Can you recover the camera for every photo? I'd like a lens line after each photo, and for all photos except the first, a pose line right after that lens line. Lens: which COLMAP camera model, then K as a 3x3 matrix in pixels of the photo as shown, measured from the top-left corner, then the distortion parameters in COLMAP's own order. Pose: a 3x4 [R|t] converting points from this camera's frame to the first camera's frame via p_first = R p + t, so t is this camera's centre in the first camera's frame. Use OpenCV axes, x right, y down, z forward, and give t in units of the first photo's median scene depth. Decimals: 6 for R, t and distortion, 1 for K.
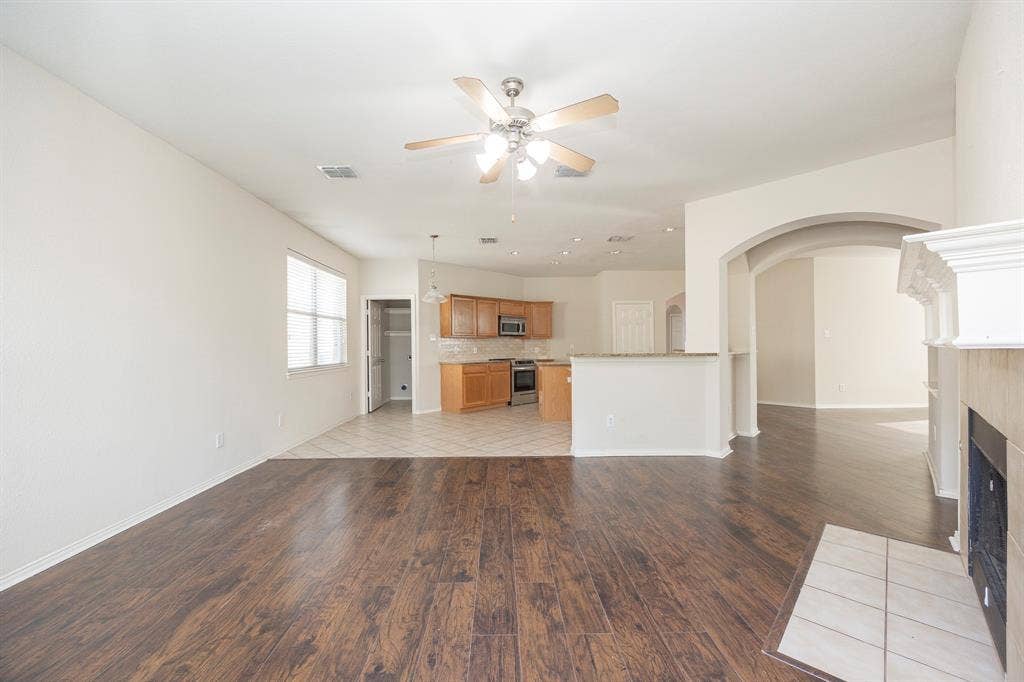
lens RADIAL K [[412.8, 0, 512.0], [0, 412.8, 341.0], [0, 0, 1]] dist [-0.001700, -0.000243]
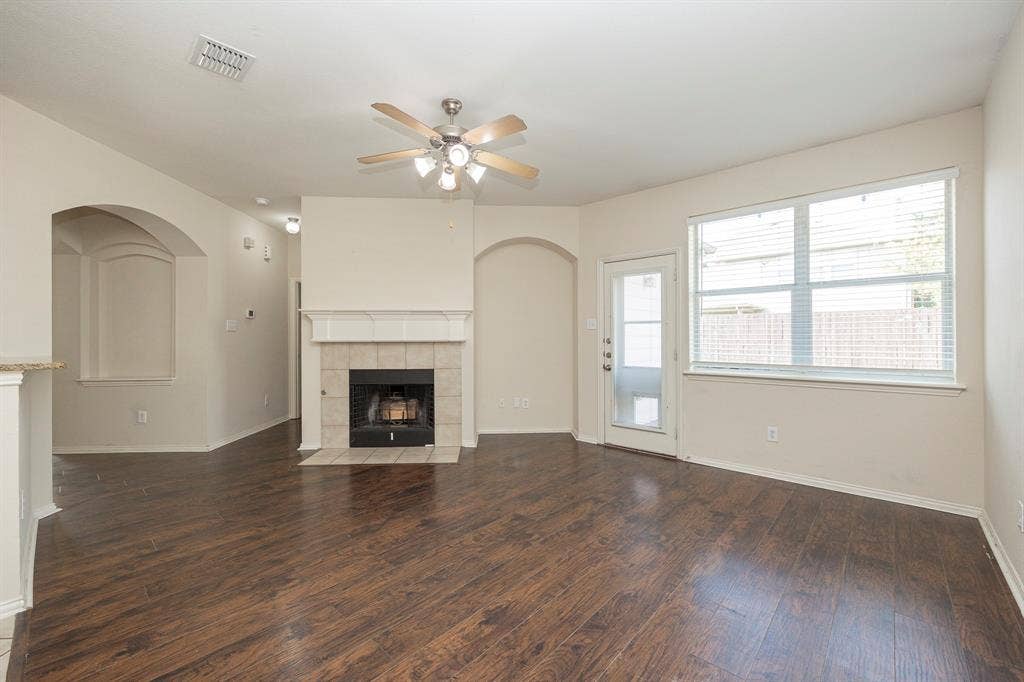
lens RADIAL K [[412.8, 0, 512.0], [0, 412.8, 341.0], [0, 0, 1]] dist [-0.001700, -0.000243]
pose [[-0.729228, 0.011200, 0.684180, -0.849026], [0.004278, 0.999921, -0.011809, 0.025528], [-0.684258, -0.005685, -0.729218, 1.664016]]
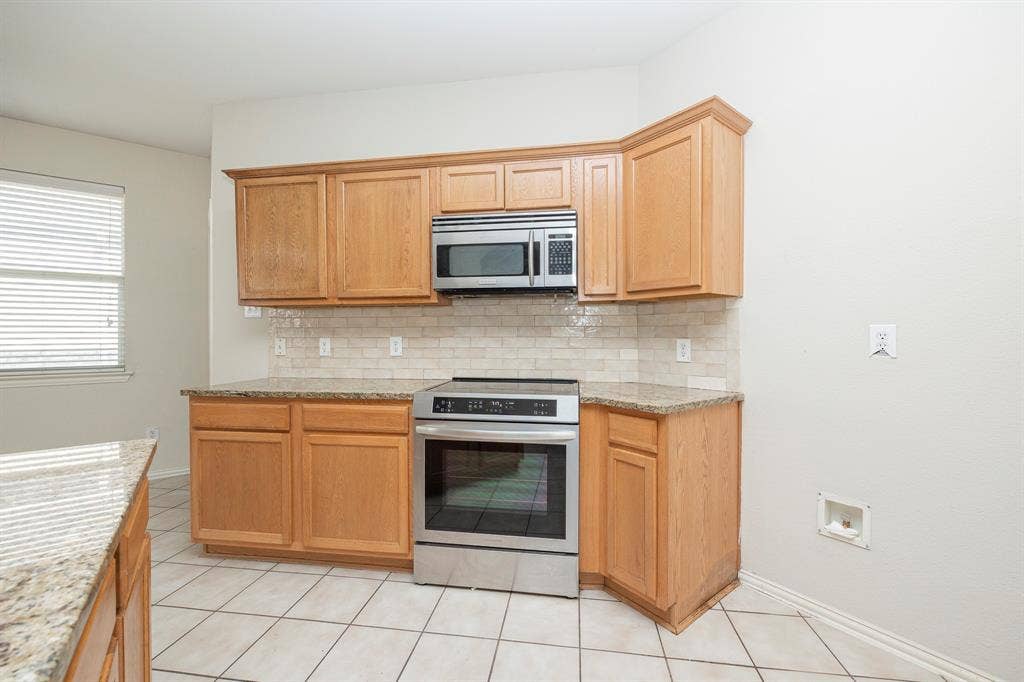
lens RADIAL K [[412.8, 0, 512.0], [0, 412.8, 341.0], [0, 0, 1]] dist [-0.001700, -0.000243]
pose [[0.586069, 0.014188, -0.810137, 0.702189], [0.007807, 0.999701, 0.023156, 0.037906], [0.810224, -0.019896, 0.585783, 2.870005]]
